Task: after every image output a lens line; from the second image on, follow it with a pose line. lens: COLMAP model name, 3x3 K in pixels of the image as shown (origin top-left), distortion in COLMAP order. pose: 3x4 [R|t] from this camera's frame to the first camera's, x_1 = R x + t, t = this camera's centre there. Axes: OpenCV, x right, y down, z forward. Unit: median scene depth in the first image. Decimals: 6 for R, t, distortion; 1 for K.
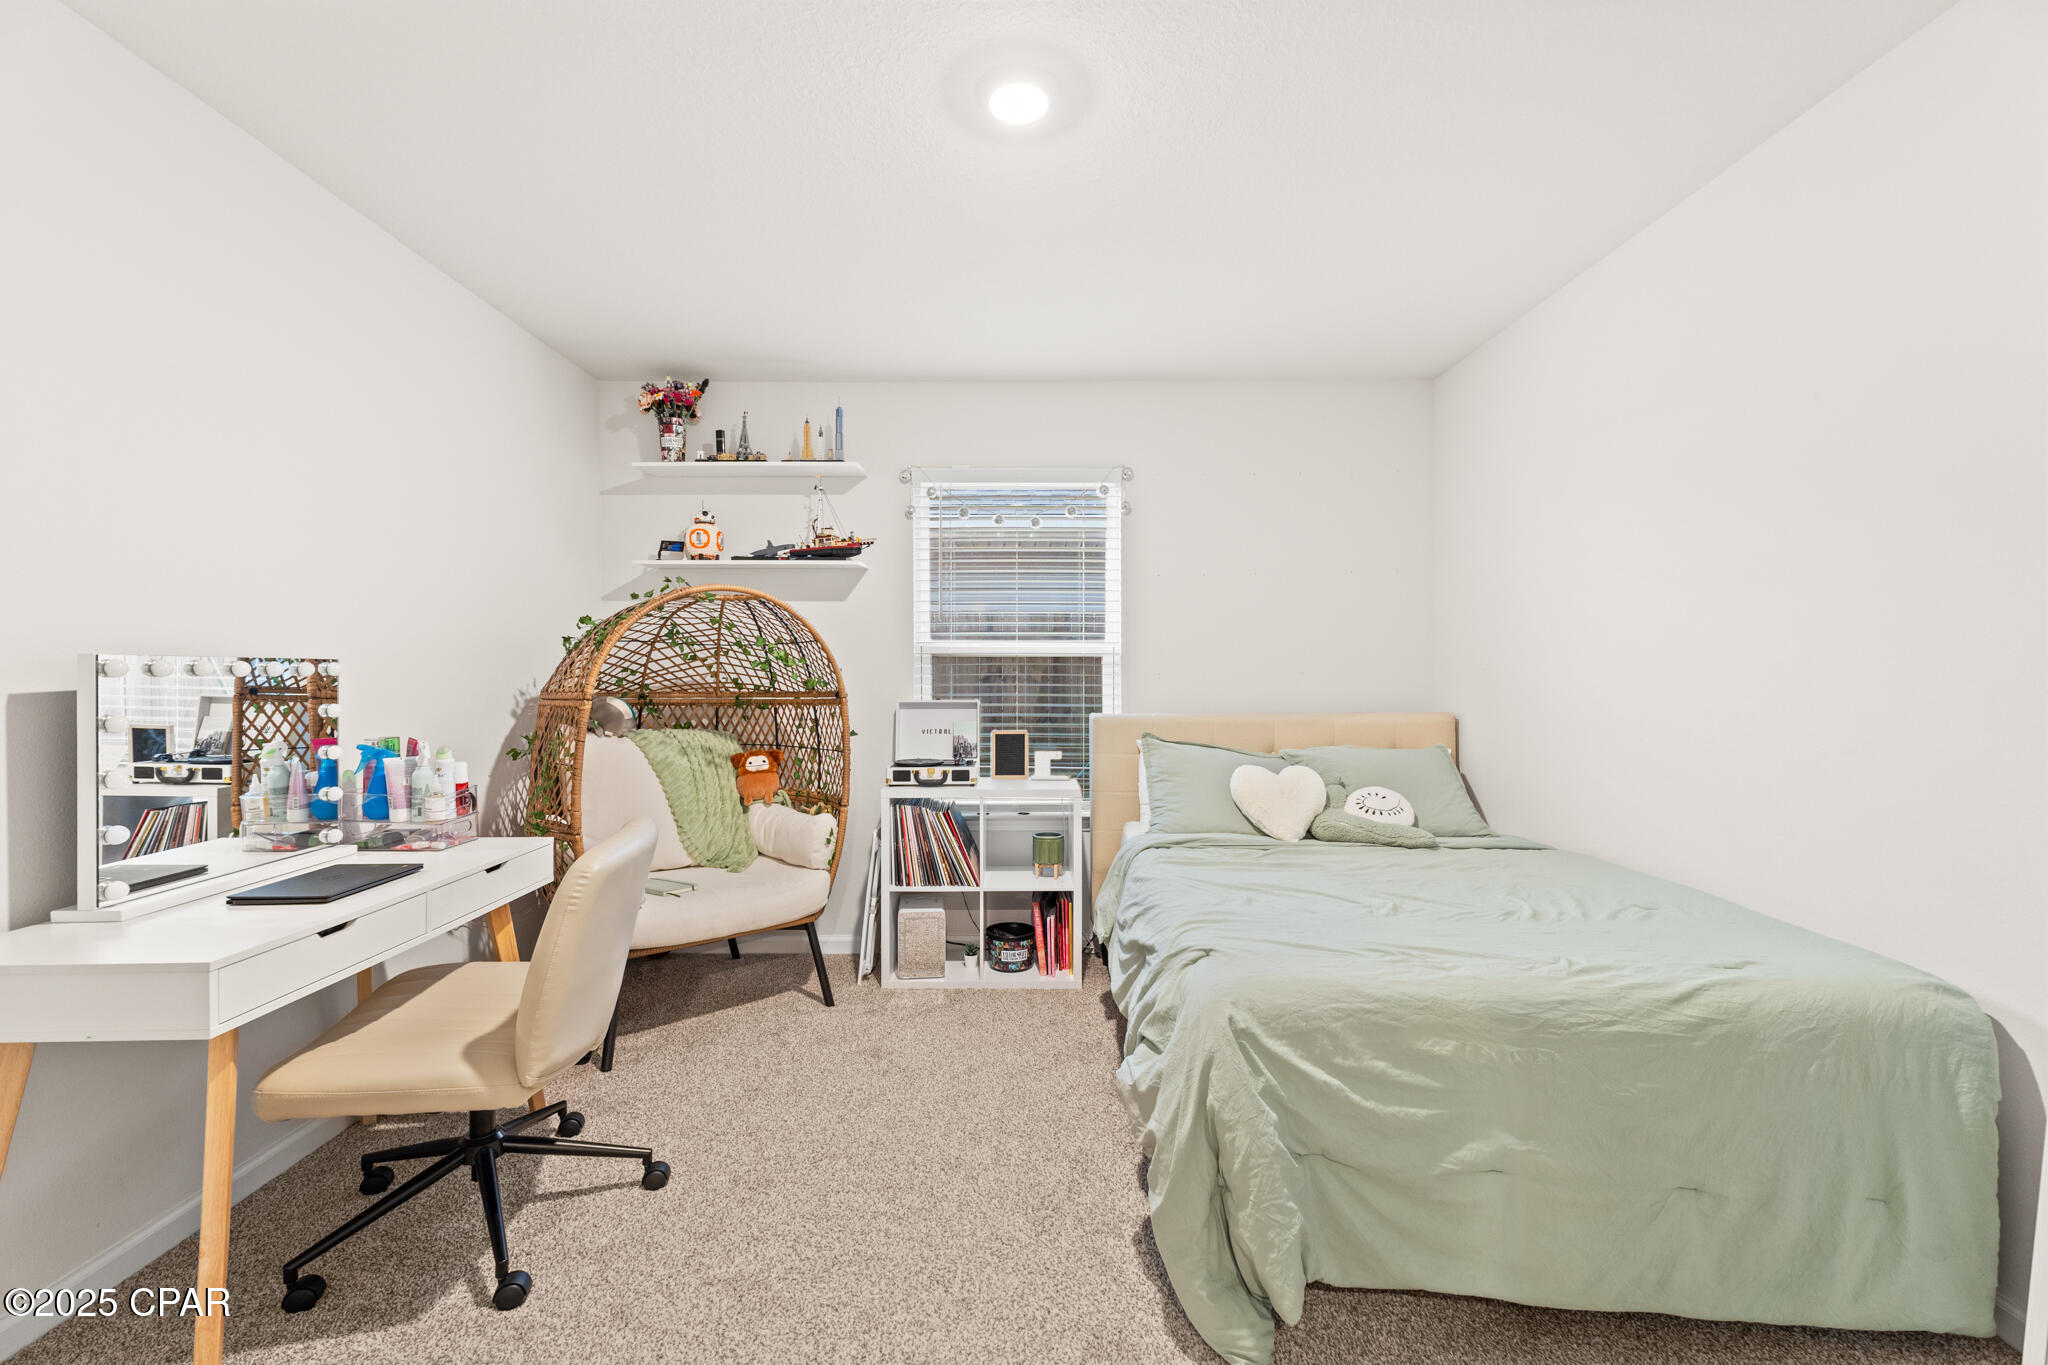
lens RADIAL K [[880.6, 0, 1028.1], [0, 880.6, 657.4], [0, 0, 1]] dist [0.001341, 0.000054]
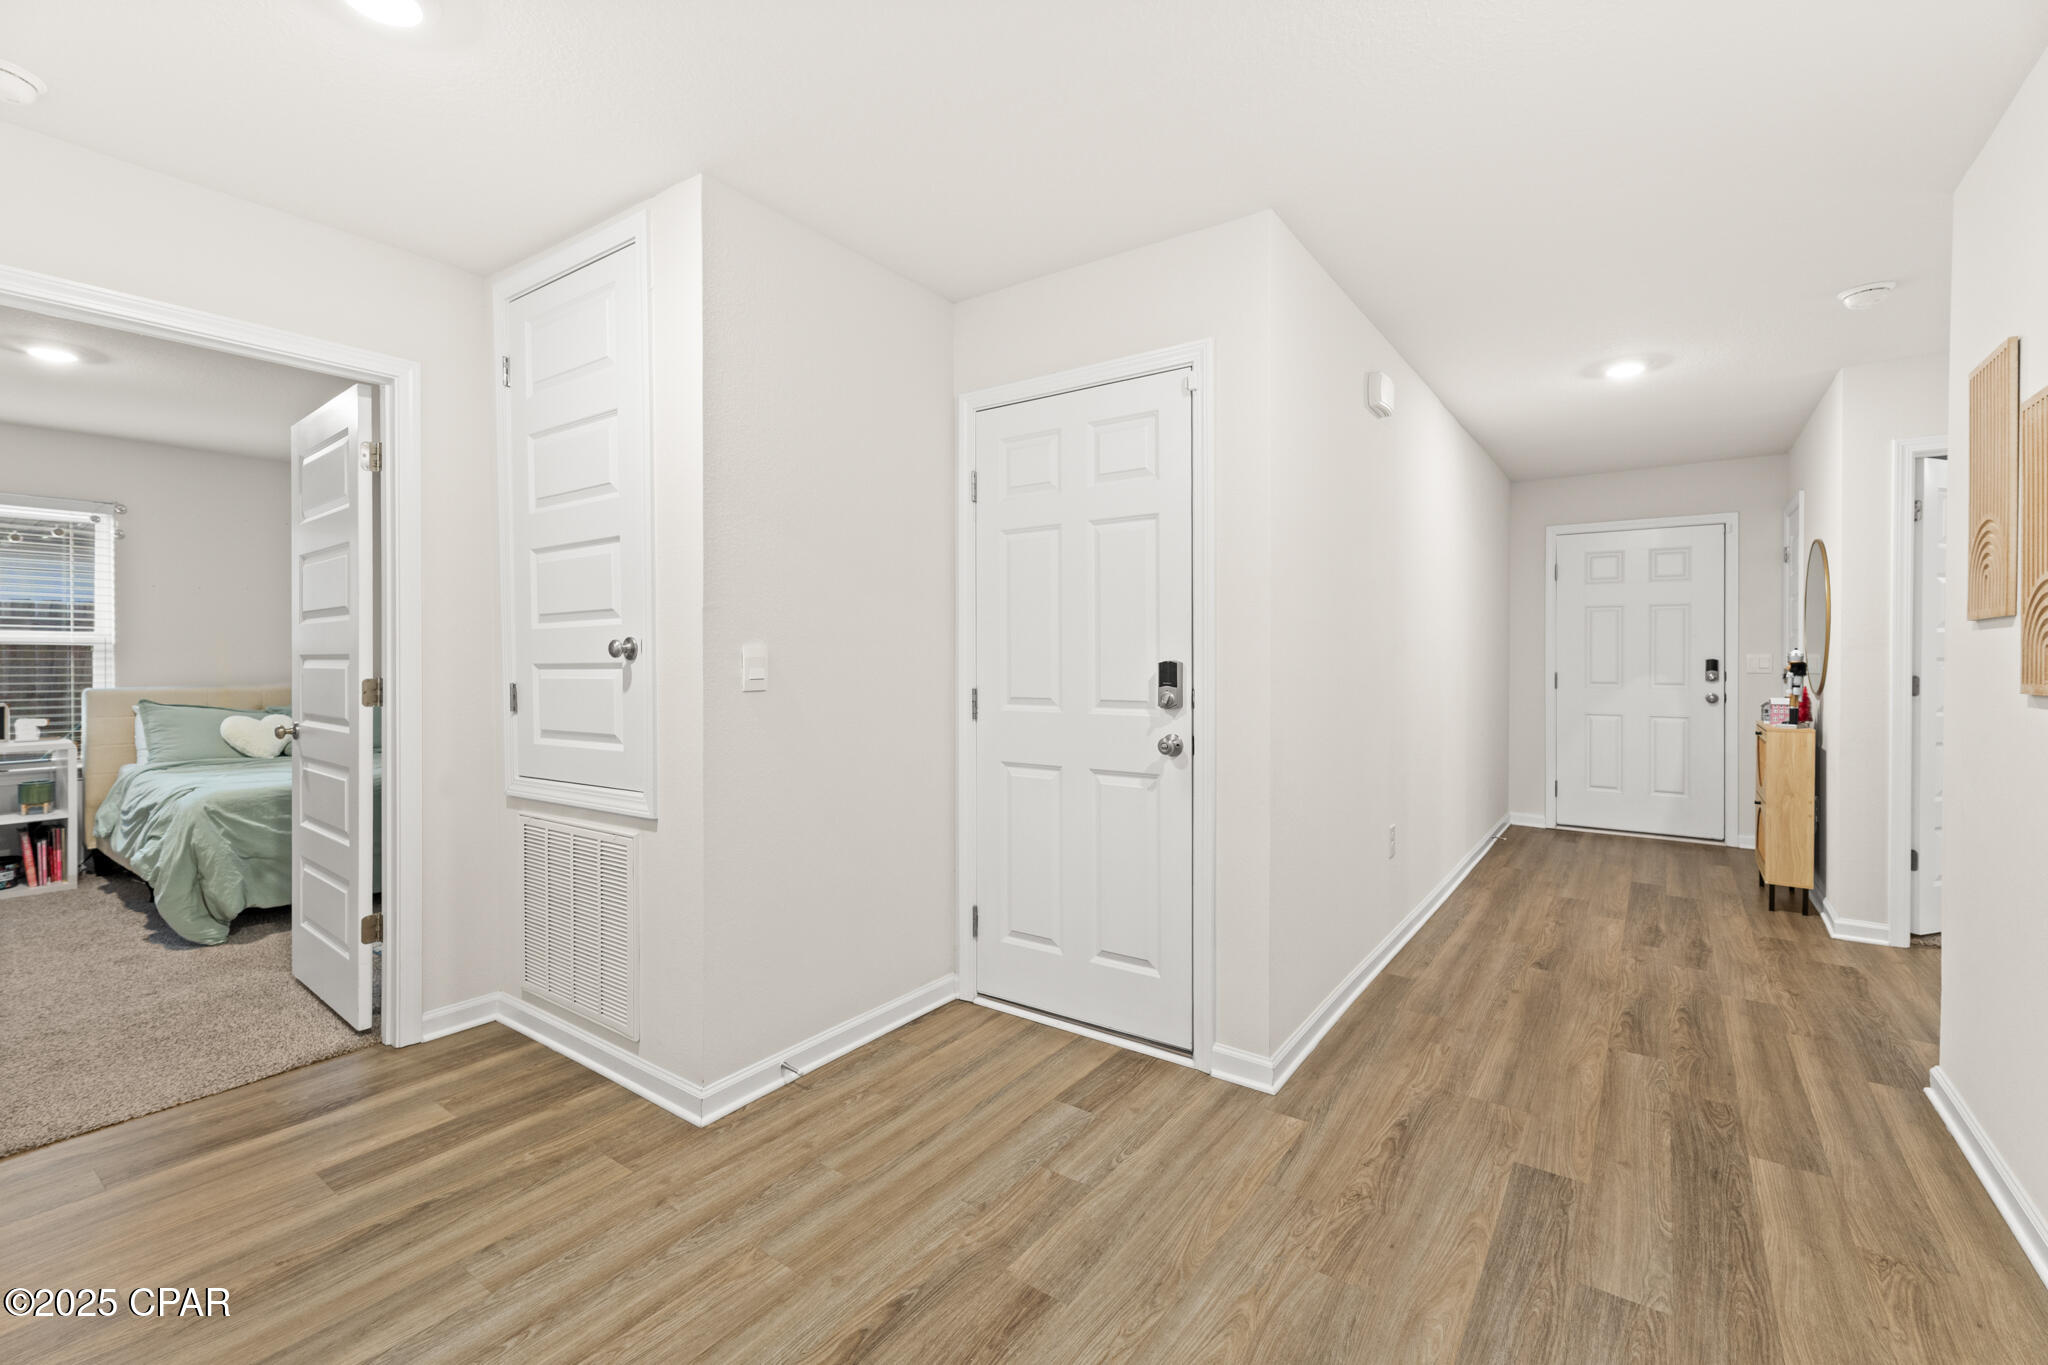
lens RADIAL K [[880.6, 0, 1028.1], [0, 880.6, 657.4], [0, 0, 1]] dist [0.001341, 0.000054]
pose [[0.592159, -0.005473, 0.805802, -0.162407], [-0.009315, 0.999864, 0.013636, -0.014743], [-0.805767, -0.015581, 0.592028, -0.968440]]
